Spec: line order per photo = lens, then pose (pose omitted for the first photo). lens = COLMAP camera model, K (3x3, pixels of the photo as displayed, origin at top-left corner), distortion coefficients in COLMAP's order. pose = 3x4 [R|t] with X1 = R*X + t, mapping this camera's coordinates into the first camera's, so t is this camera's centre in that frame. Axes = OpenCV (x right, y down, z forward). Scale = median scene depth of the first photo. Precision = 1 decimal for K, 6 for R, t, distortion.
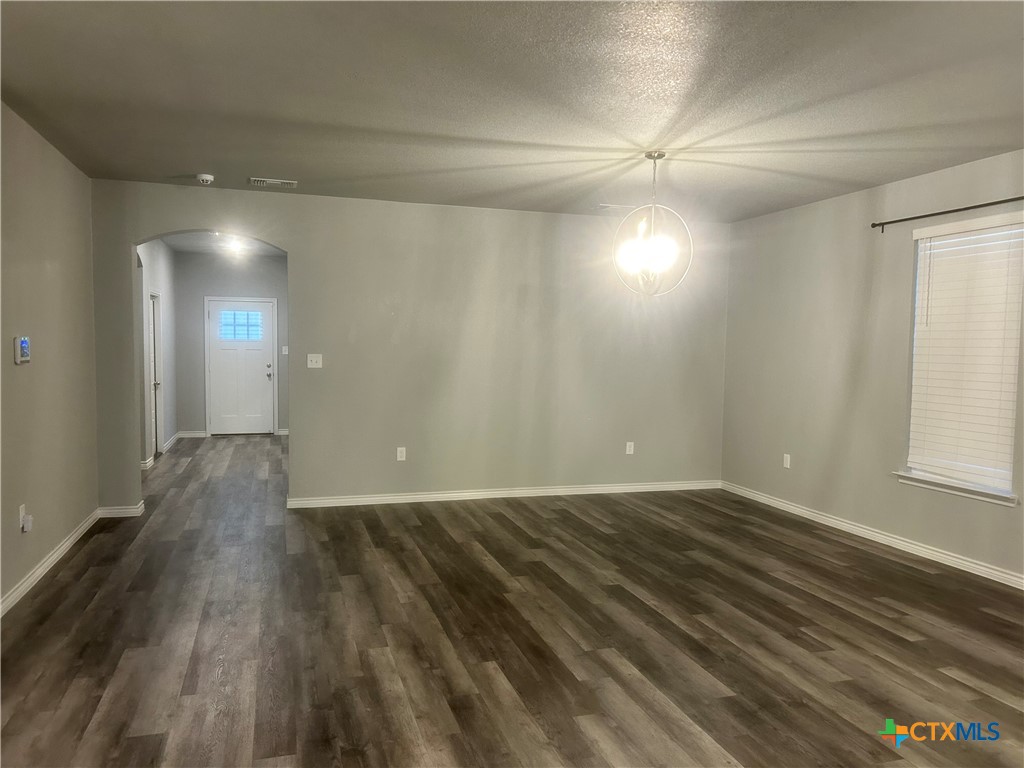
lens RADIAL K [[763.4, 0, 512.0], [0, 763.4, 384.0], [0, 0, 1]] dist [0.028635, -0.001279]
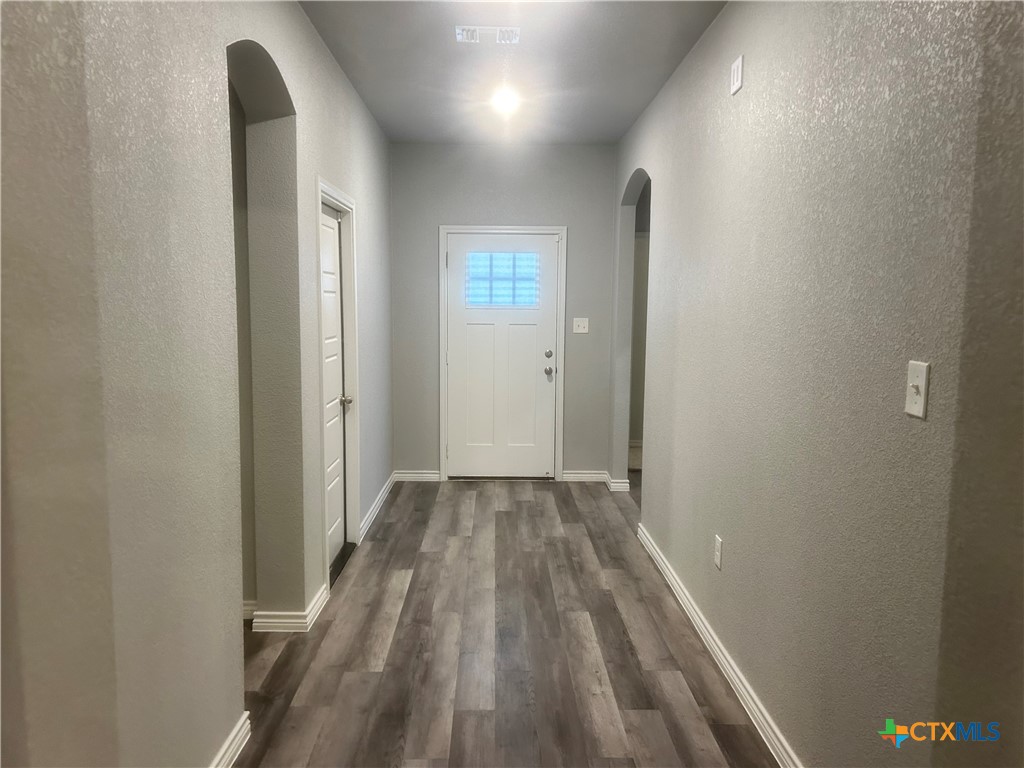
lens RADIAL K [[763.4, 0, 512.0], [0, 763.4, 384.0], [0, 0, 1]] dist [0.028635, -0.001279]
pose [[0.961236, 0.026140, -0.274486, -0.198220], [-0.013162, 0.998711, 0.049018, -0.029444], [0.275413, -0.043505, 0.960341, 0.484934]]
